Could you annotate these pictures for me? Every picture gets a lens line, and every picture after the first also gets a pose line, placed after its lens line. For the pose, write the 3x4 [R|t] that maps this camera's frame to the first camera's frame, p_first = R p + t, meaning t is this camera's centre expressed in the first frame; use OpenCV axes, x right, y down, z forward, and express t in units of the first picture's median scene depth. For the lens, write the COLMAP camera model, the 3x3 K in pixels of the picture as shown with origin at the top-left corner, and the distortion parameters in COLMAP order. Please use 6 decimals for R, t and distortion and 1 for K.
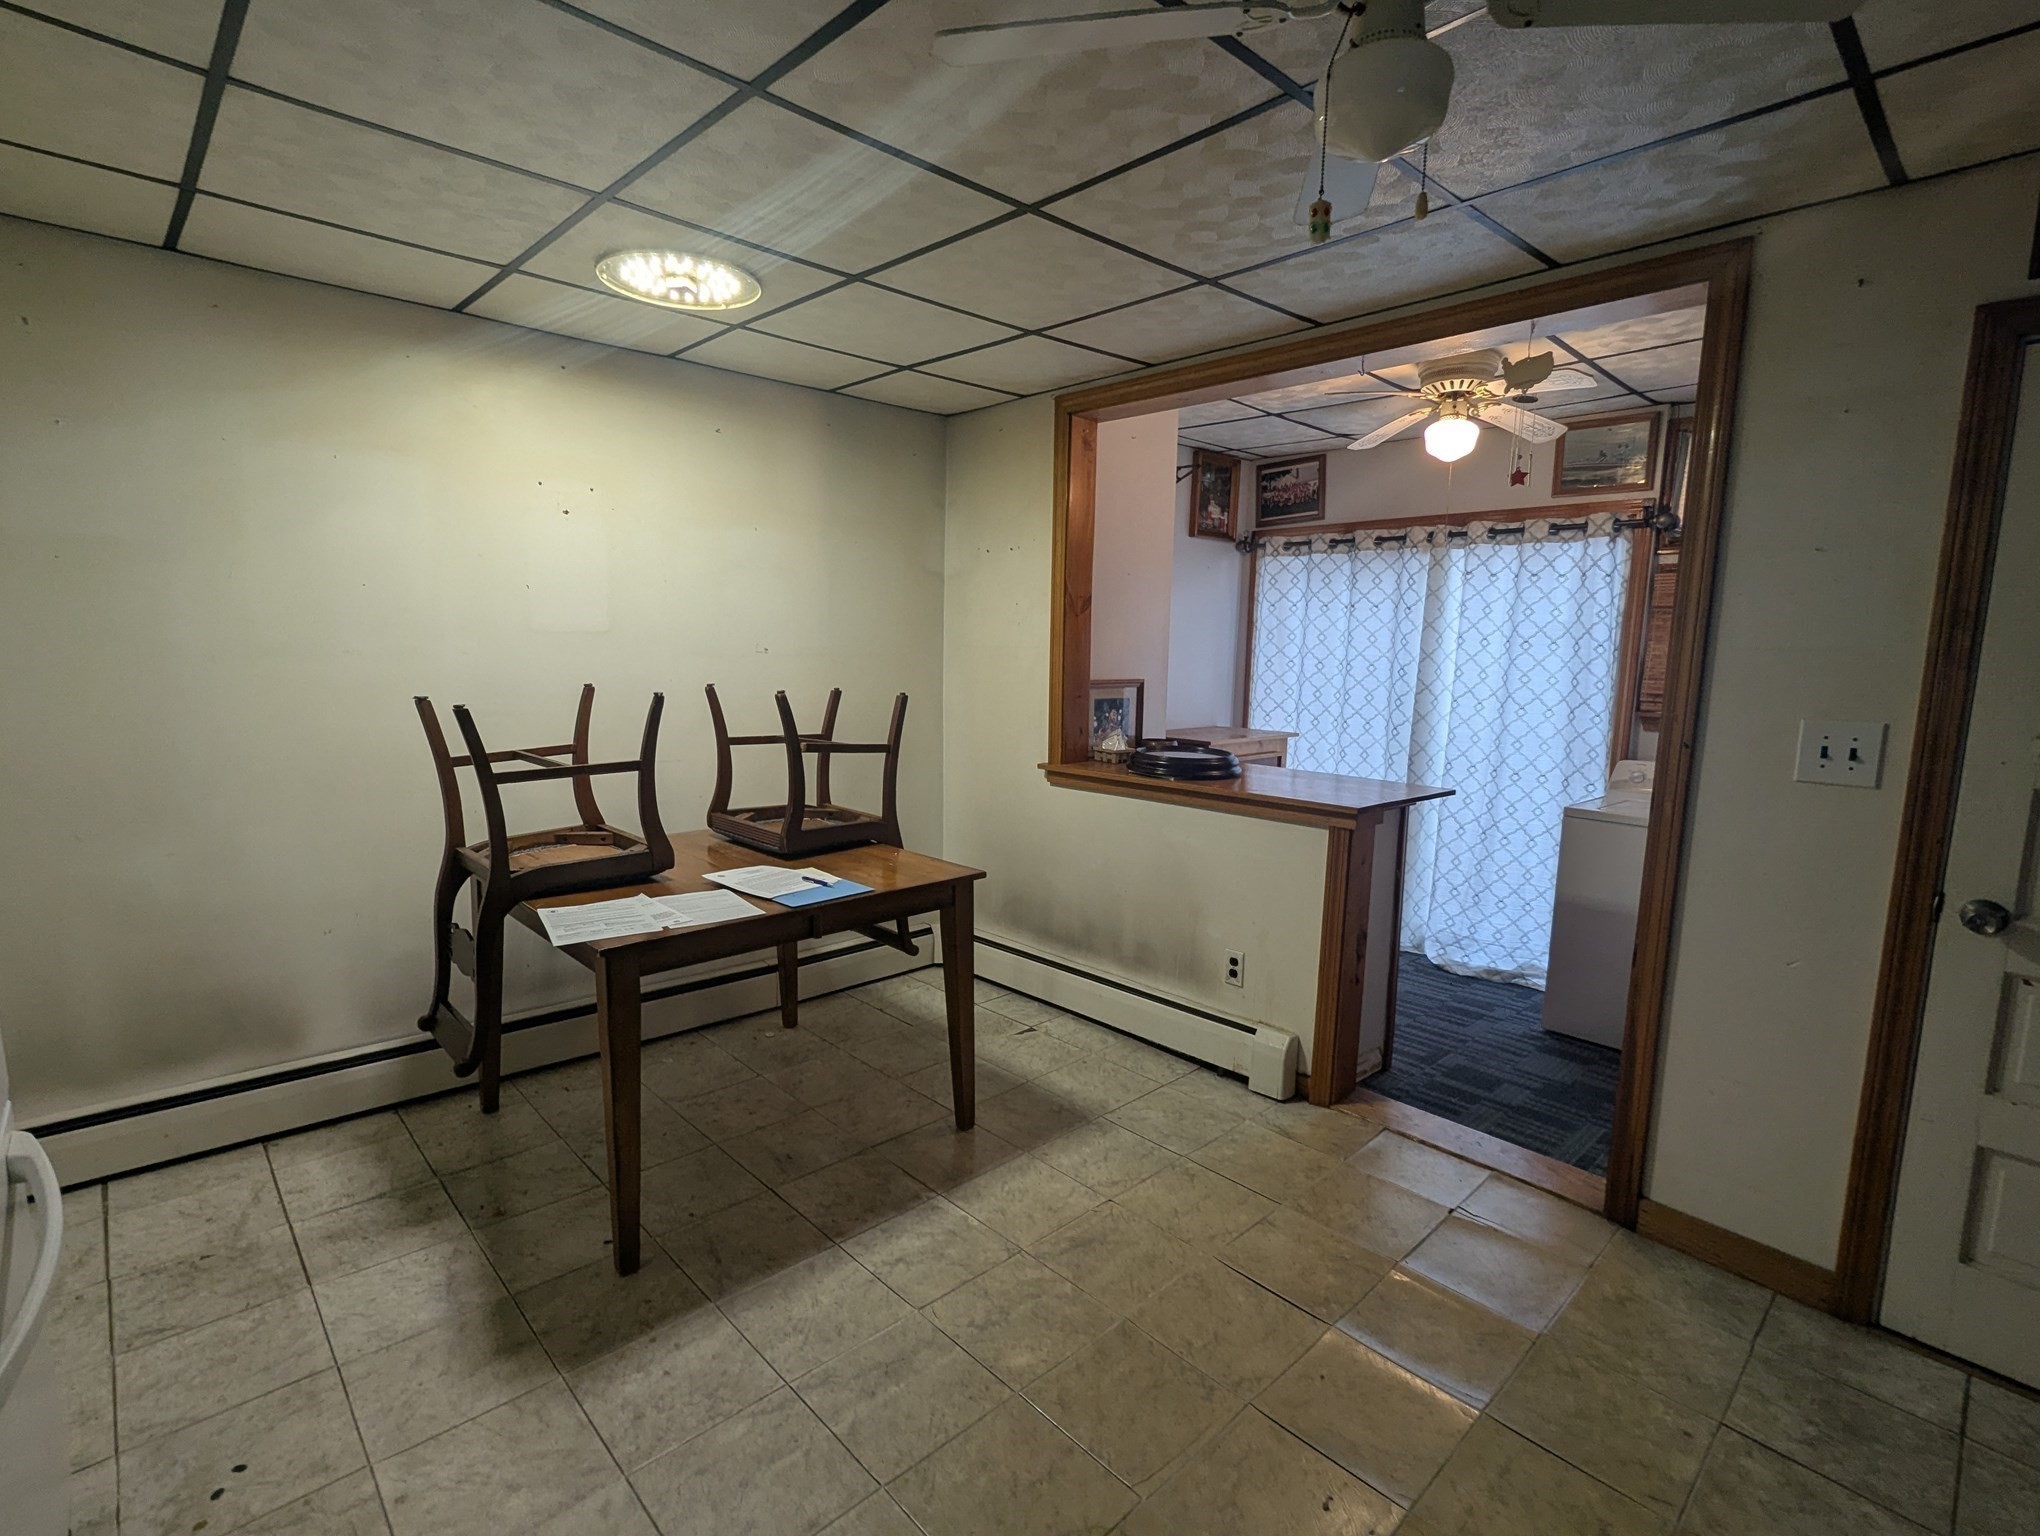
lens RADIAL K [[971.6, 0, 1021.4], [0, 971.6, 775.7], [0, 0, 1]] dist [-0.000206, 0.001872]
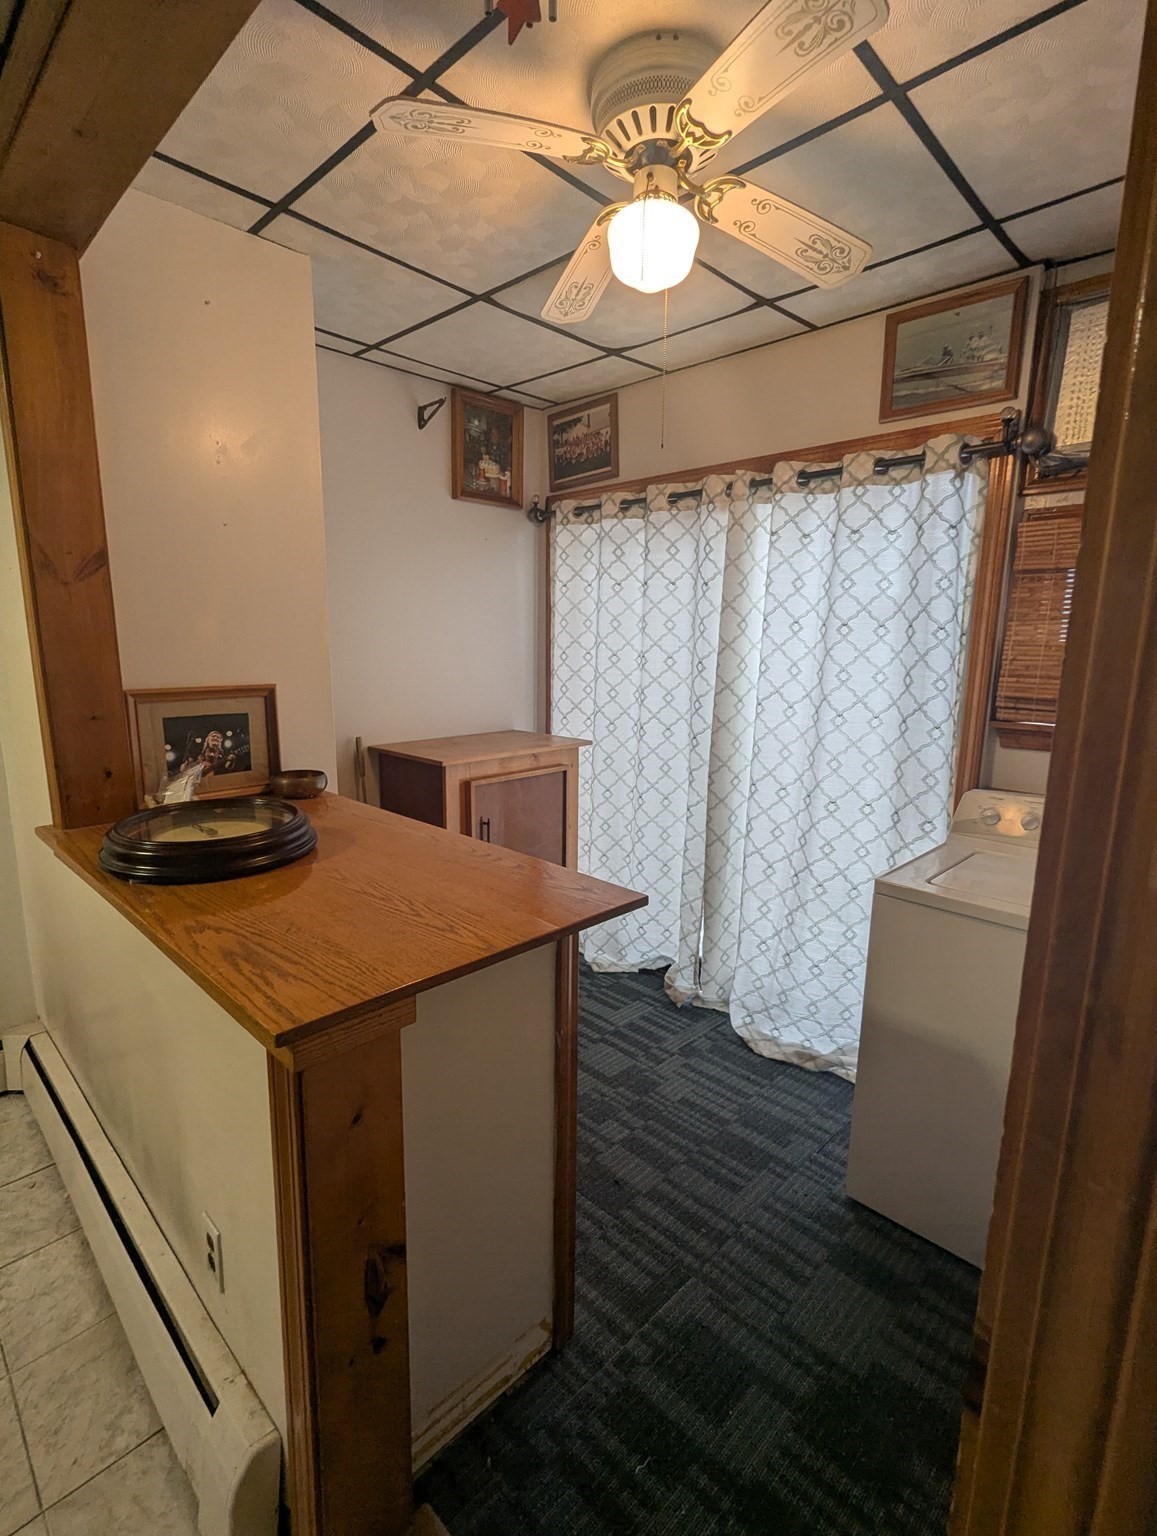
lens RADIAL K [[731.5, 0, 566.2], [0, 731.5, 766.9], [0, 0, 1]] dist [-0.000206, 0.001872]
pose [[0.999665, -0.013851, 0.021862, 0.298259], [0.012934, 0.999052, 0.041562, -0.056874], [-0.022417, -0.041265, 0.998897, 0.452444]]
